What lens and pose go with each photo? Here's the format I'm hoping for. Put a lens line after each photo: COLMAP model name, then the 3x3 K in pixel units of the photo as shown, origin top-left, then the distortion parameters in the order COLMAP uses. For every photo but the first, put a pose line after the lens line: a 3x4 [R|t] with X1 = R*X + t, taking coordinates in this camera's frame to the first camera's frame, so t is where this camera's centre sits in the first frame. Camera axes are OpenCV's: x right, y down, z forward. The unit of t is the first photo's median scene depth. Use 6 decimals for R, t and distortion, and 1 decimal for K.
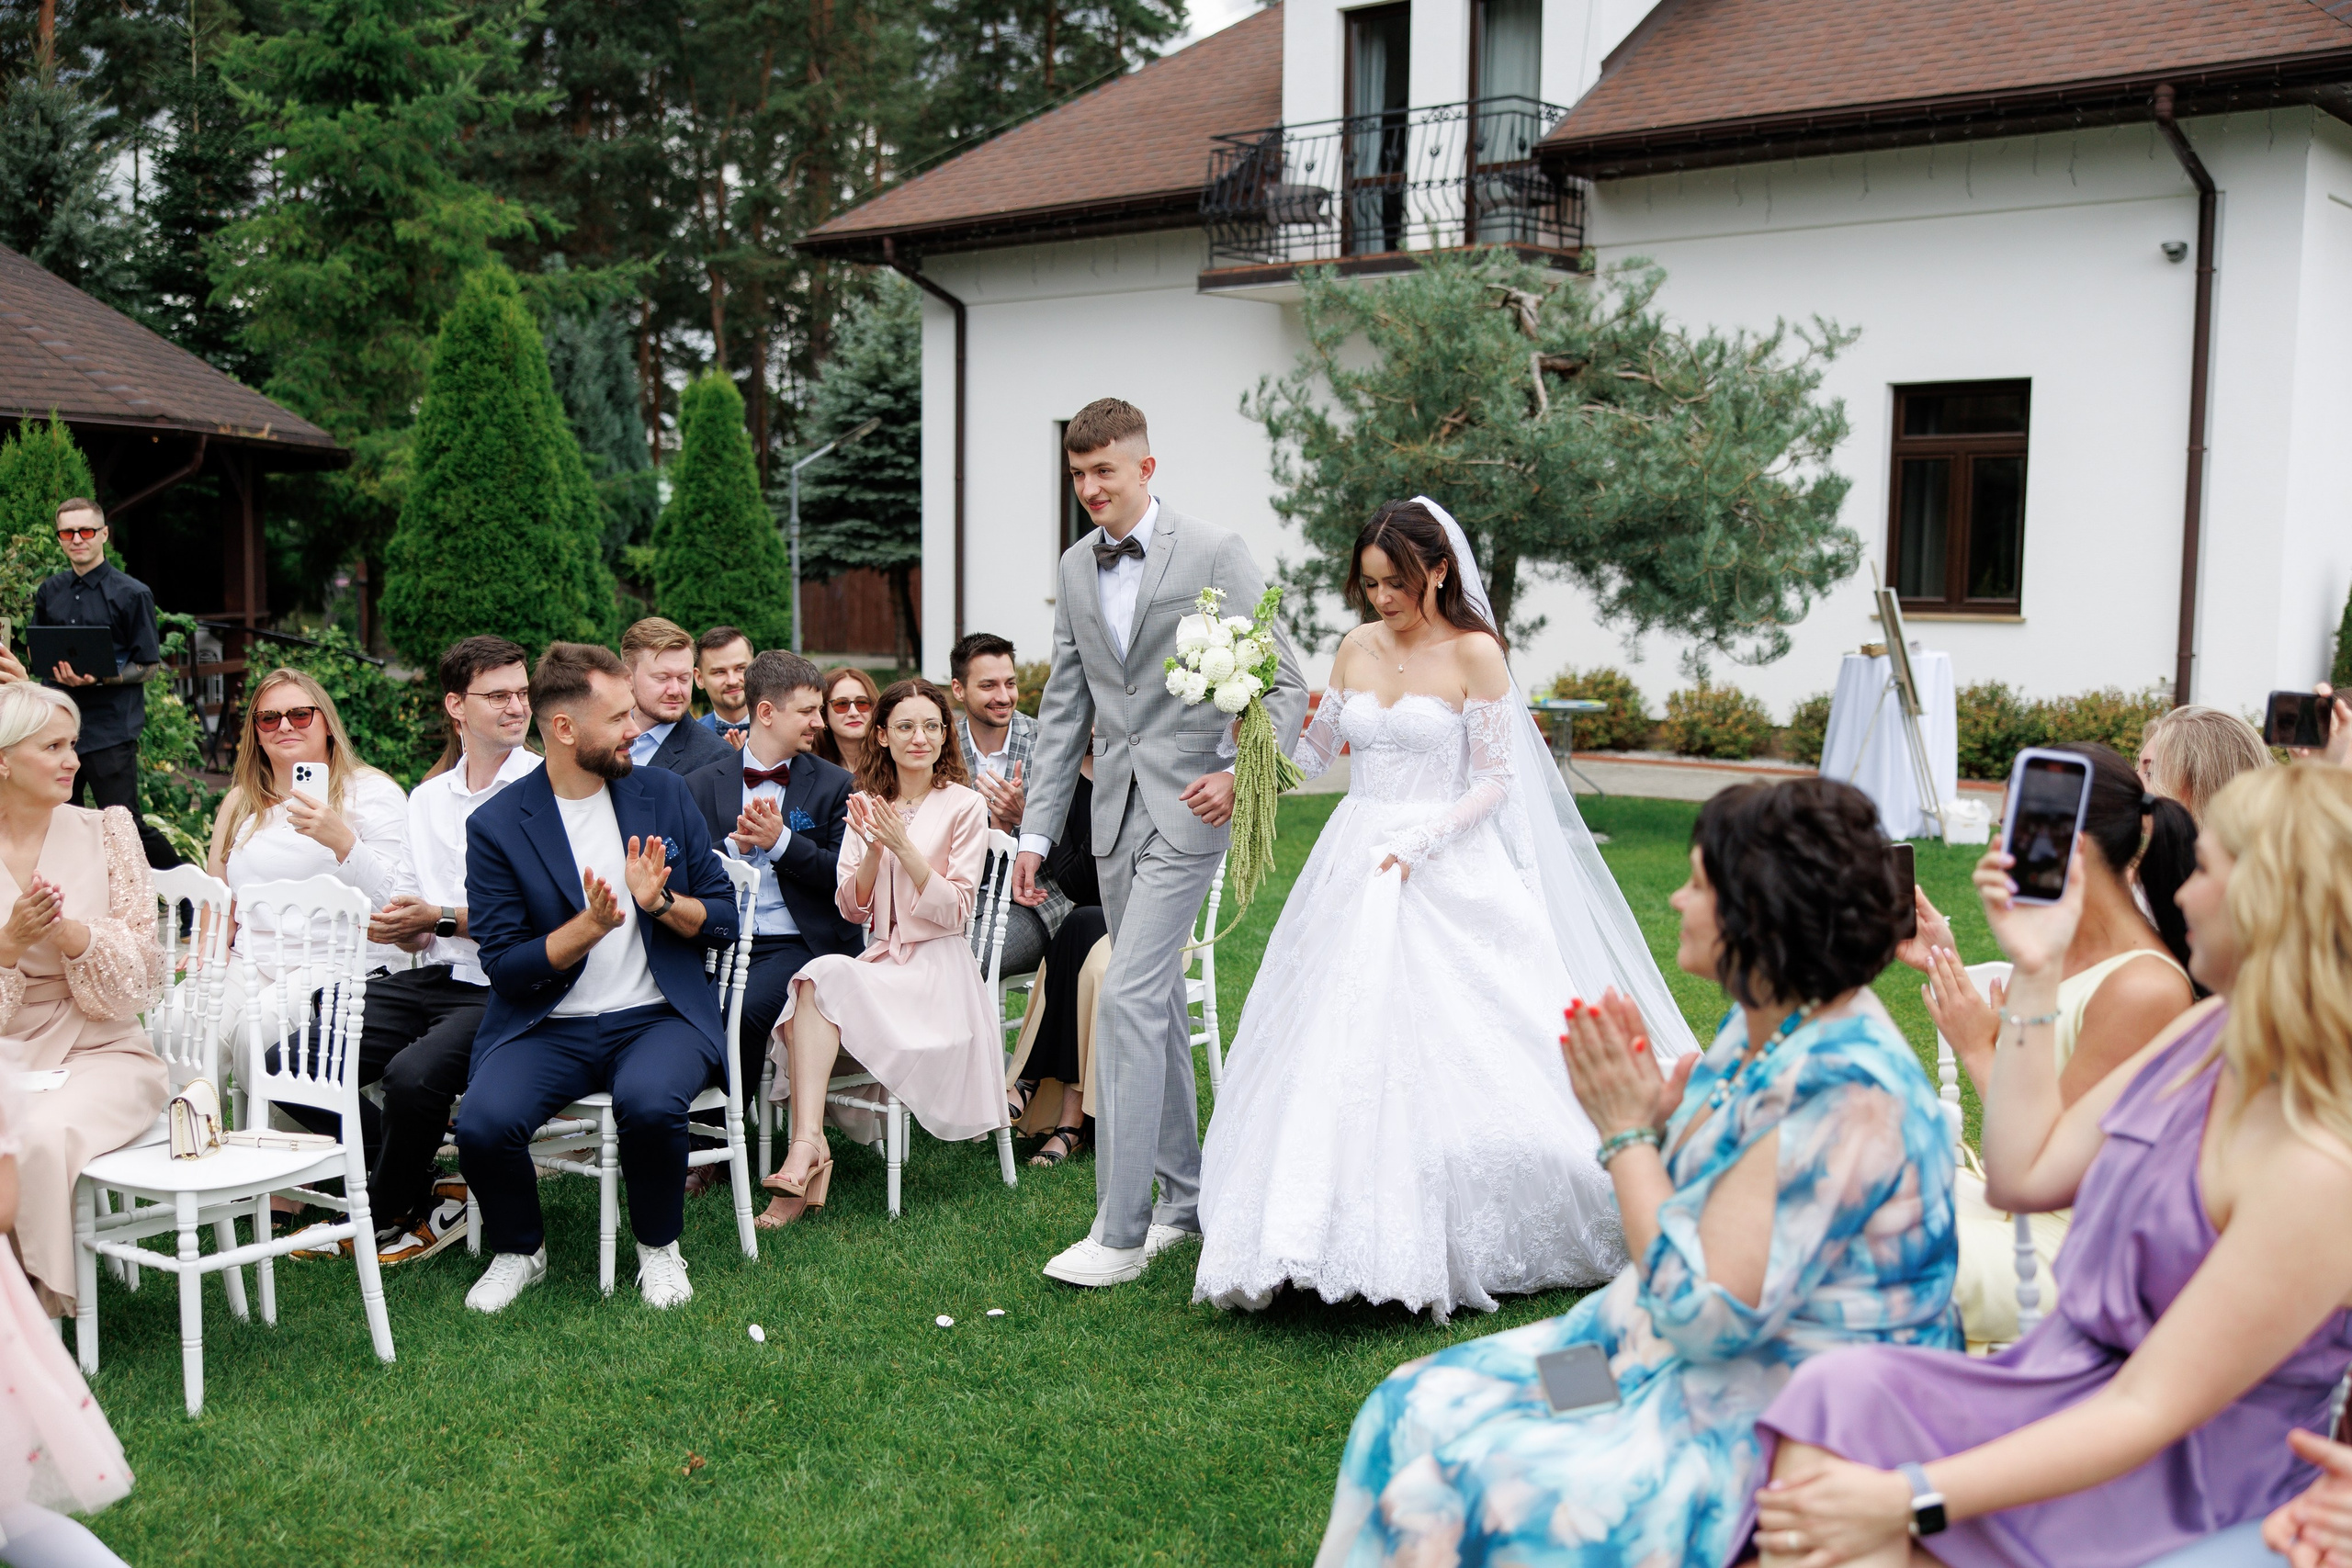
lens RADIAL K [[2485.6, 0, 1176.0], [0, 2485.6, 784.0], [0, 0, 1]] dist [0.037751, 0.032254]
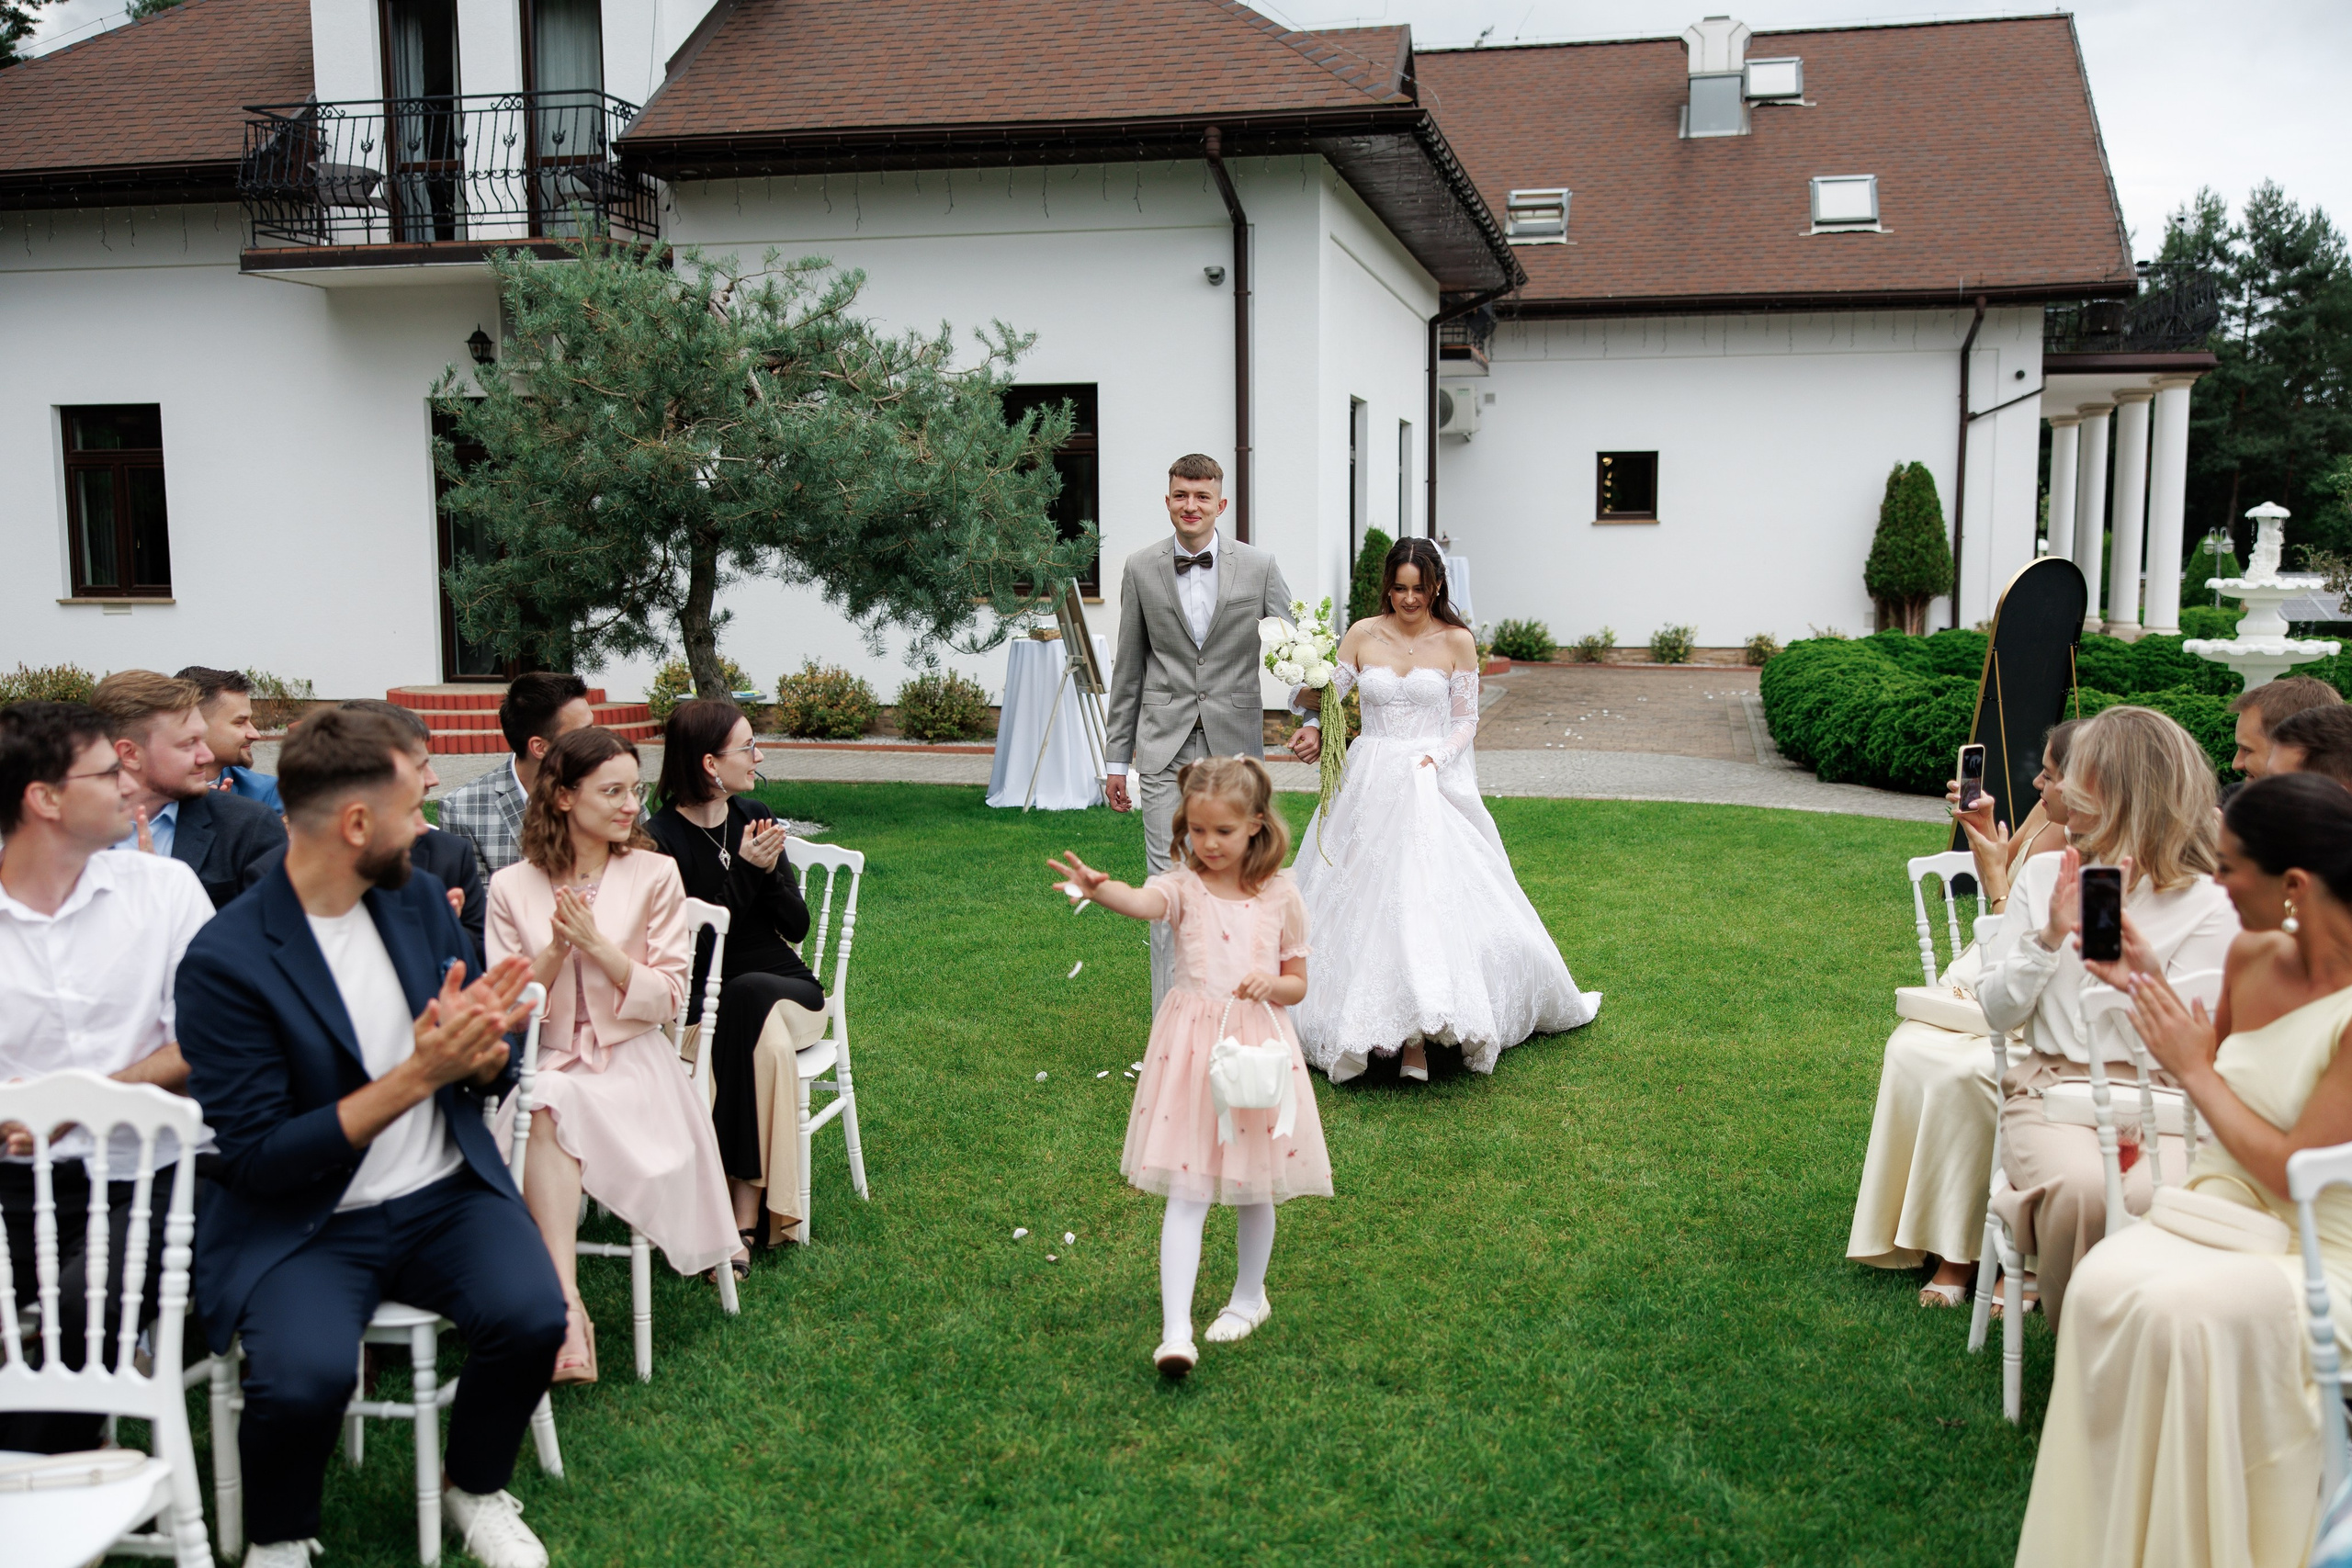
lens RADIAL K [[2270.8, 0, 1176.0], [0, 2270.8, 784.0], [0, 0, 1]] dist [0.053844, 0.006209]
pose [[0.894099, -0.062818, 0.443442, -0.091567], [0.055993, 0.998025, 0.028482, -0.011581], [-0.444356, -0.000636, 0.895850, 0.078779]]
